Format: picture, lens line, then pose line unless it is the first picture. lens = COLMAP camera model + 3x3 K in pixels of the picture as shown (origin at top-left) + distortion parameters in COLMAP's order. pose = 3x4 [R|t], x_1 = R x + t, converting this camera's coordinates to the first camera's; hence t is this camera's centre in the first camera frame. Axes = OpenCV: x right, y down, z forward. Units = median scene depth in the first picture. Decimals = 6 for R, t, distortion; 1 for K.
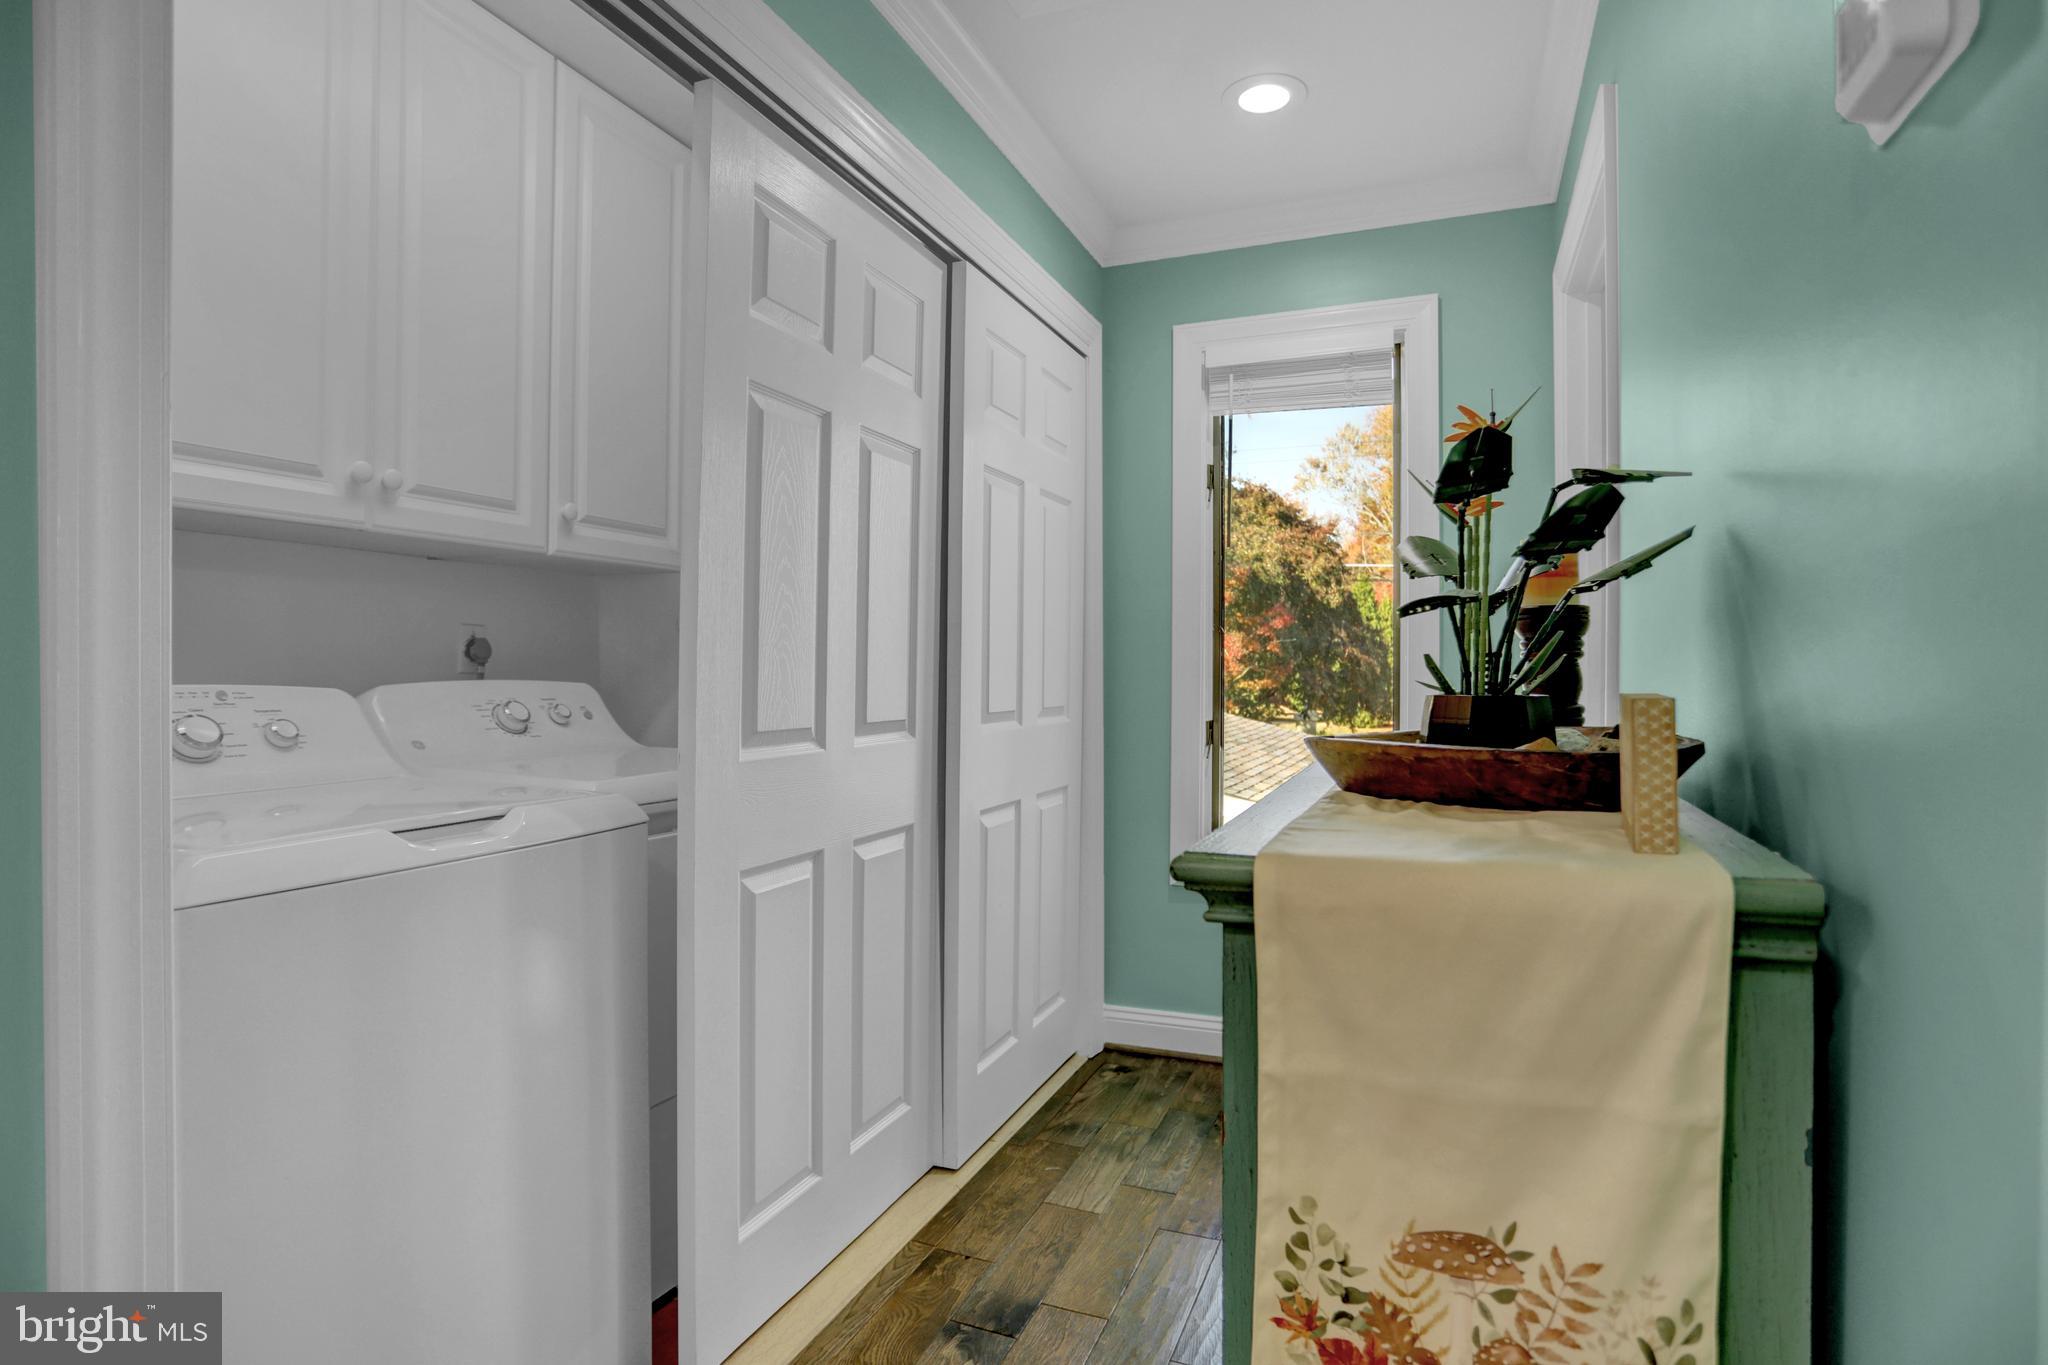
lens RADIAL K [[1091.2, 0, 1024.0], [0, 1091.2, 682.5], [0, 0, 1]] dist [-0.066574, 0.000424]
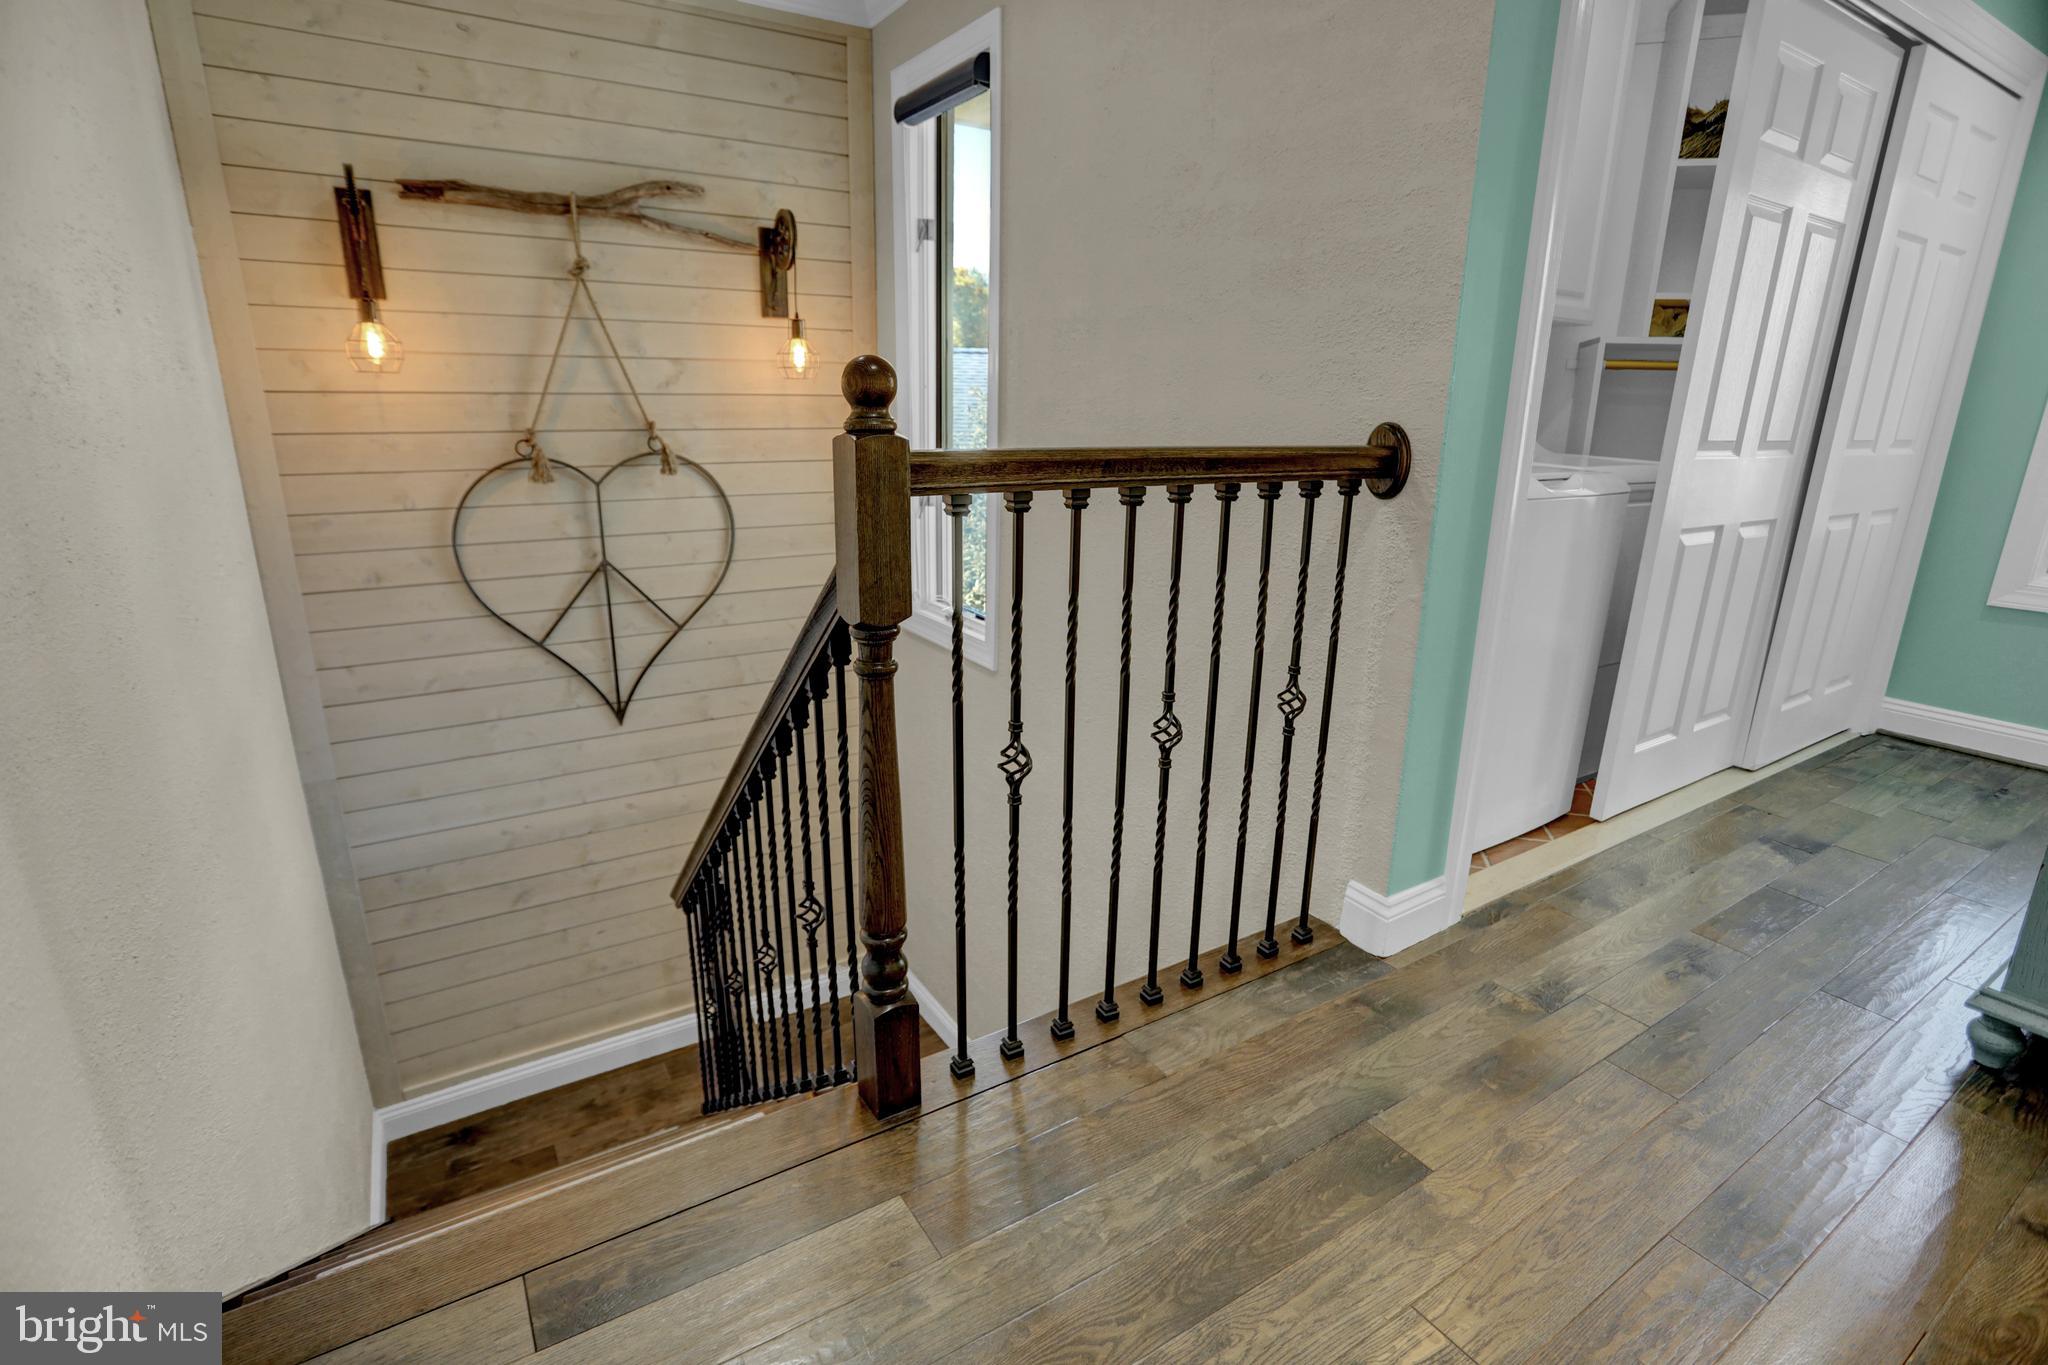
lens RADIAL K [[981.9, 0, 1031.4], [0, 981.9, 677.9], [0, 0, 1]] dist [-0.078210, 0.030812]
pose [[0.808900, 0.172810, -0.561976, -0.151598], [-0.019597, 0.963223, 0.267988, 0.020908], [0.587619, -0.205762, 0.782538, -0.505223]]
